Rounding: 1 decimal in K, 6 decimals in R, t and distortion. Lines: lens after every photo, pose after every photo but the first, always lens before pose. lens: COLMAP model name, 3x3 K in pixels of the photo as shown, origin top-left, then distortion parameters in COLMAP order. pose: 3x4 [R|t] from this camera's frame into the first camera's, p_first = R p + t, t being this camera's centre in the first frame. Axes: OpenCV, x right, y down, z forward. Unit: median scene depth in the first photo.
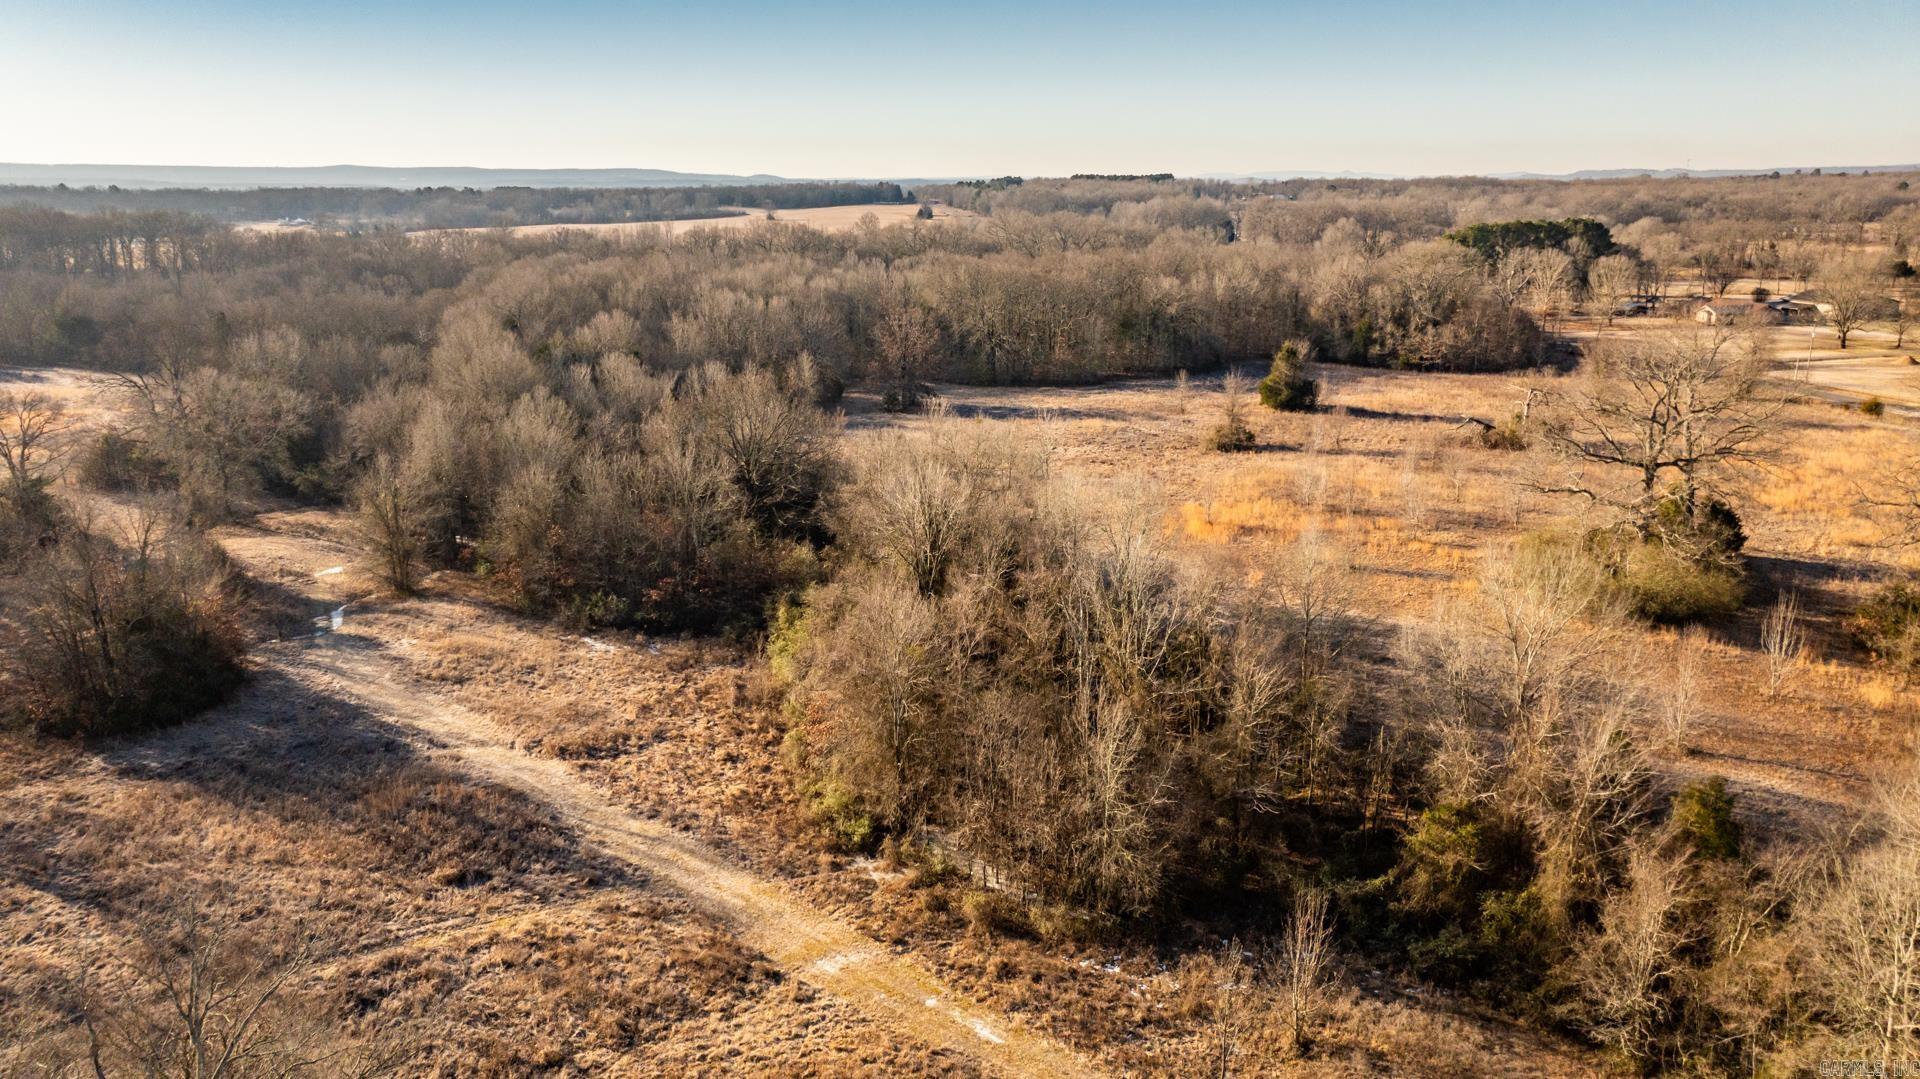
lens RADIAL K [[1317.7, 0, 960.0], [0, 1317.7, 539.5], [0, 0, 1]] dist [-0.026851, 0.003872]
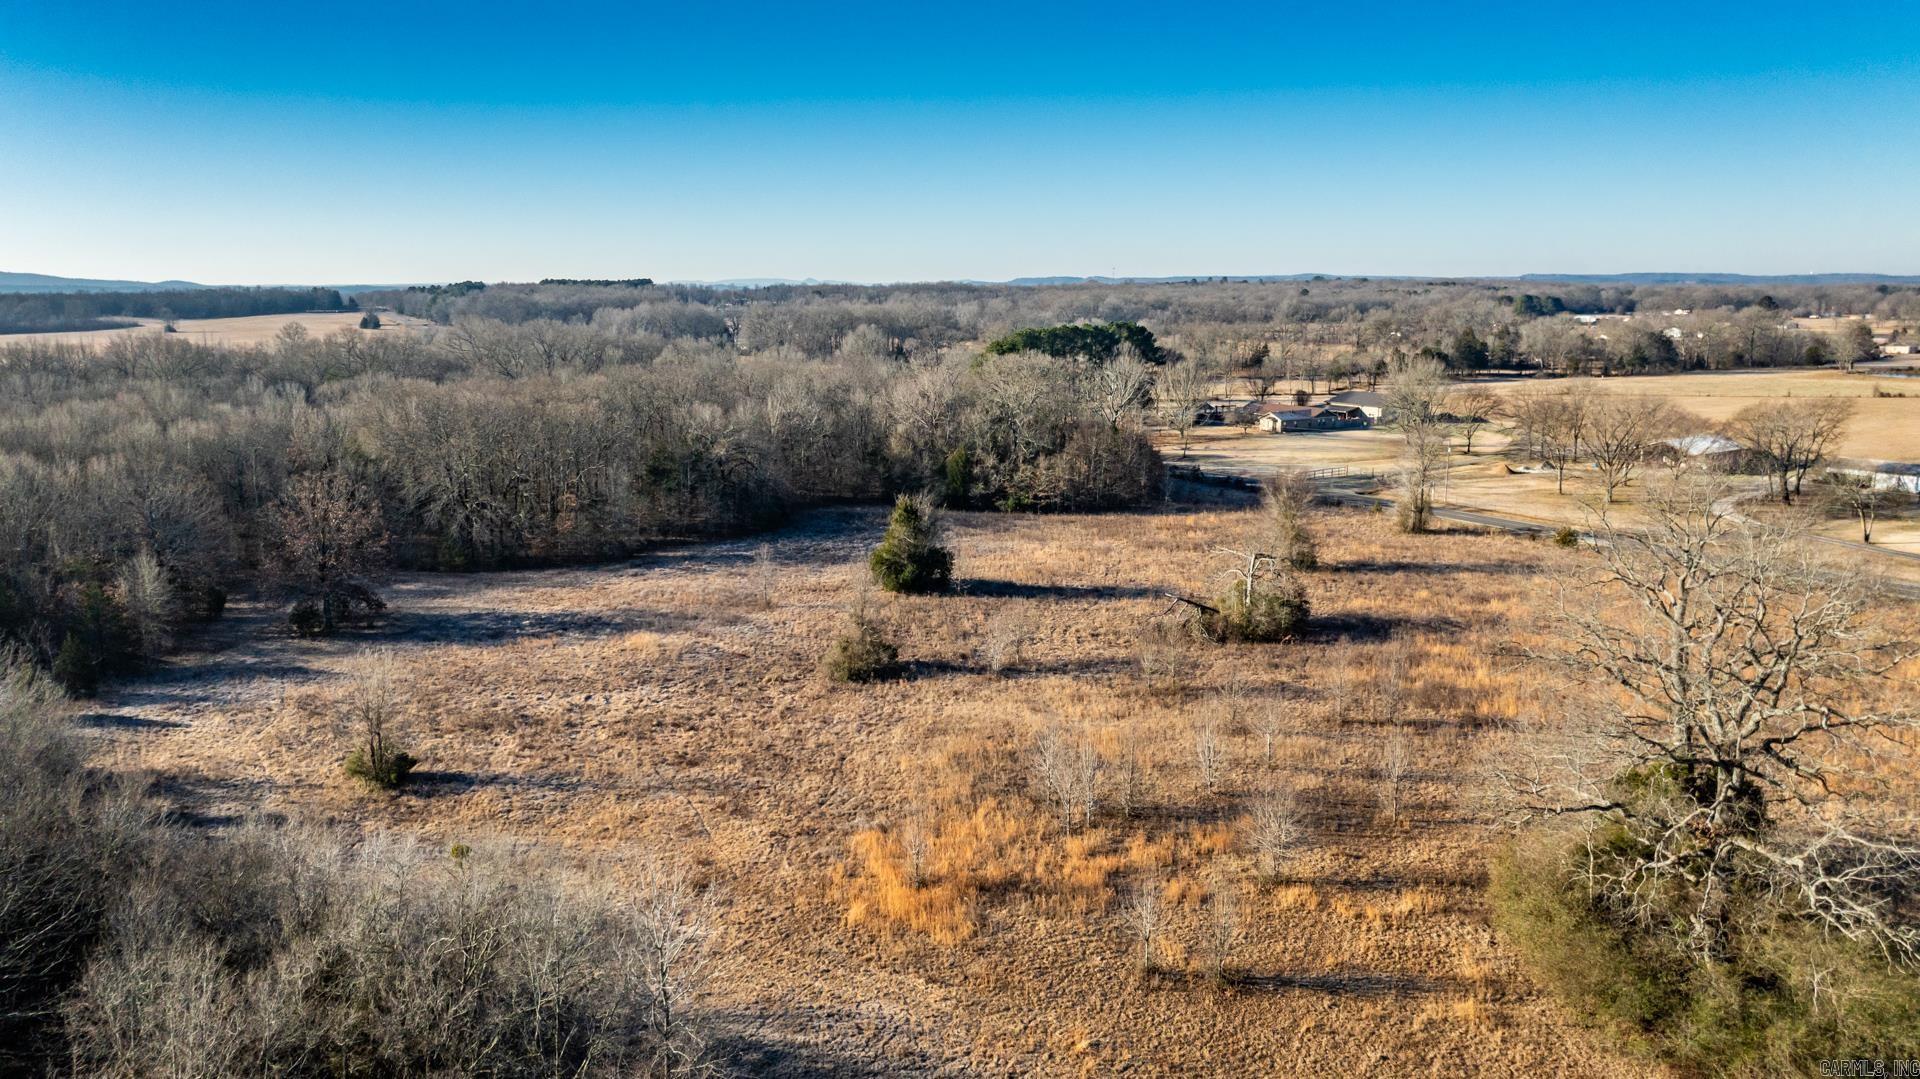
lens RADIAL K [[1336.8, 0, 960.4], [0, 1336.8, 518.1], [0, 0, 1]] dist [-0.040740, 0.030140]
pose [[0.926373, -0.059484, 0.371881, 0.007301], [0.094585, 0.992546, -0.076851, -0.104111], [-0.364538, 0.106367, 0.925094, 0.409764]]
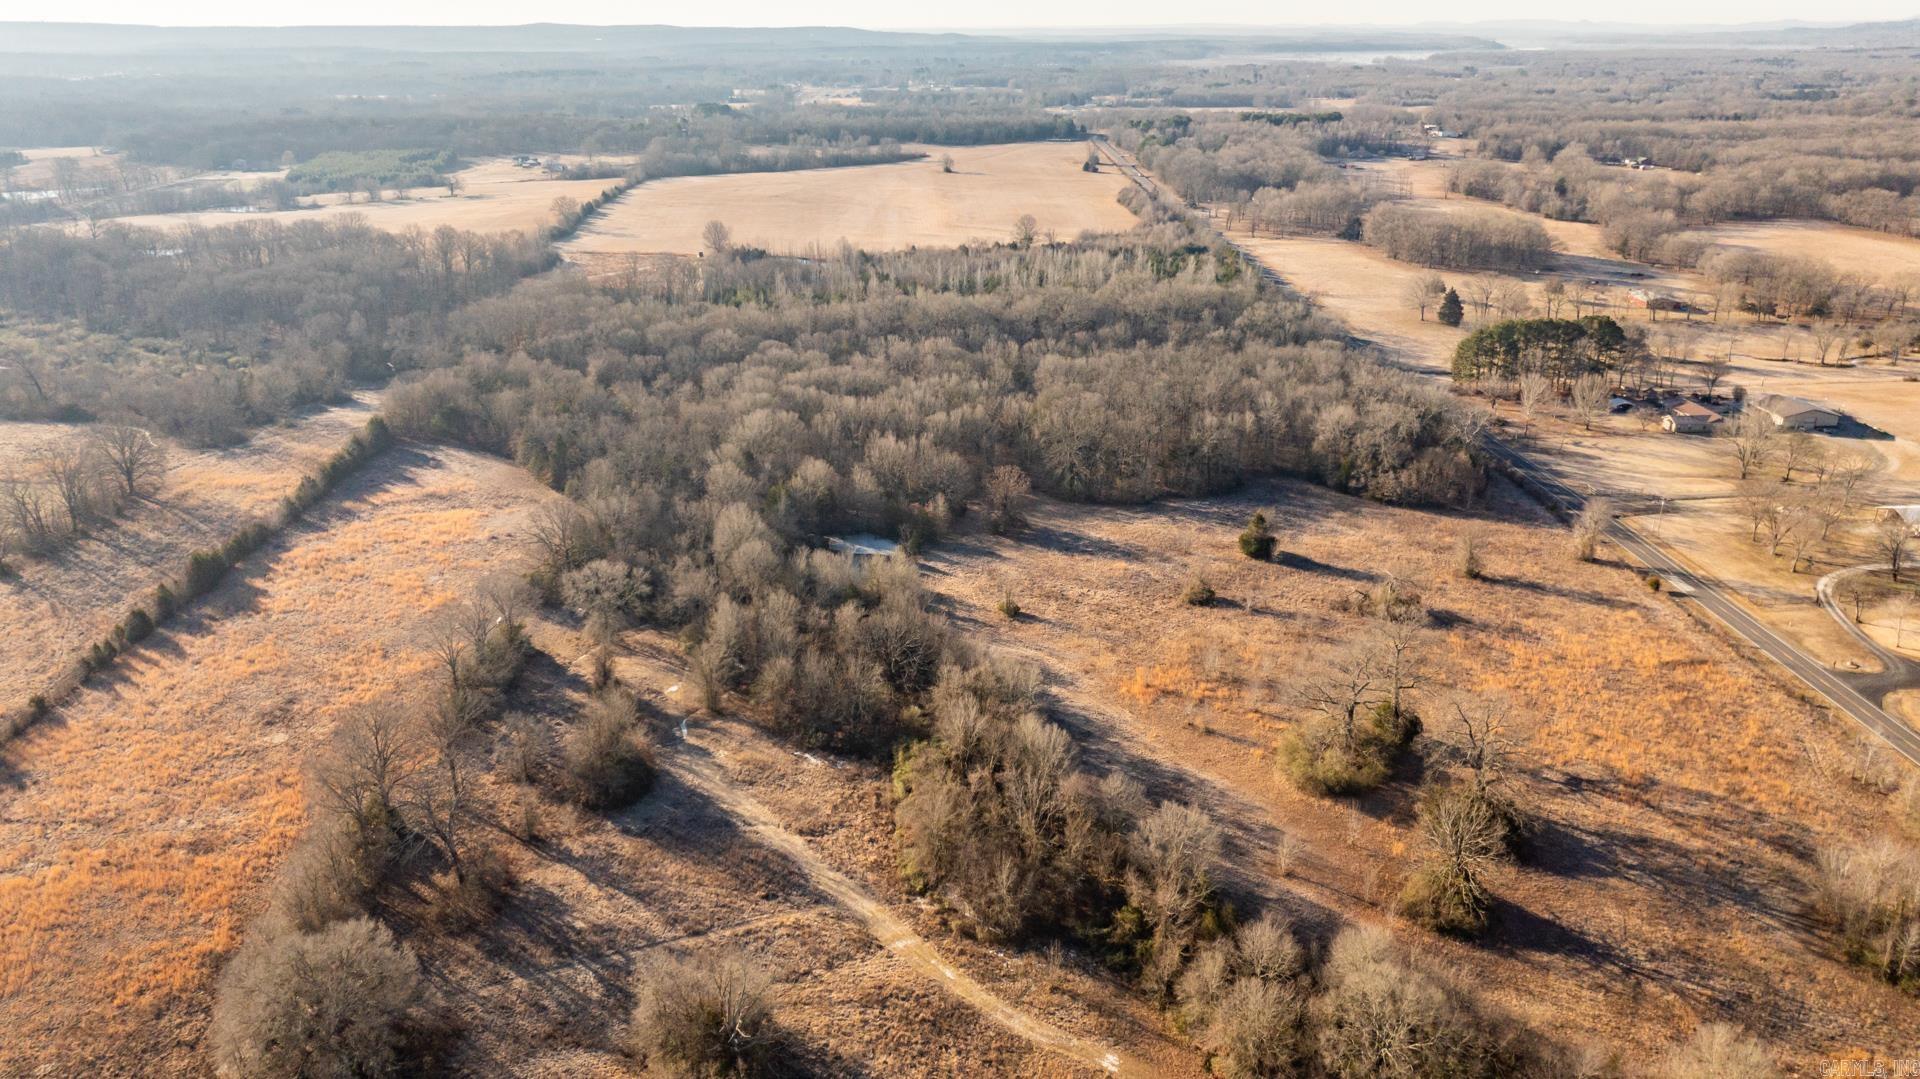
lens RADIAL K [[1317.7, 0, 960.0], [0, 1317.7, 539.5], [0, 0, 1]] dist [-0.026851, 0.003872]
pose [[0.990500, 0.045811, -0.129656, 0.141601], [-0.033346, 0.994752, 0.096731, -0.326378], [0.133407, -0.091489, 0.986830, -0.672441]]
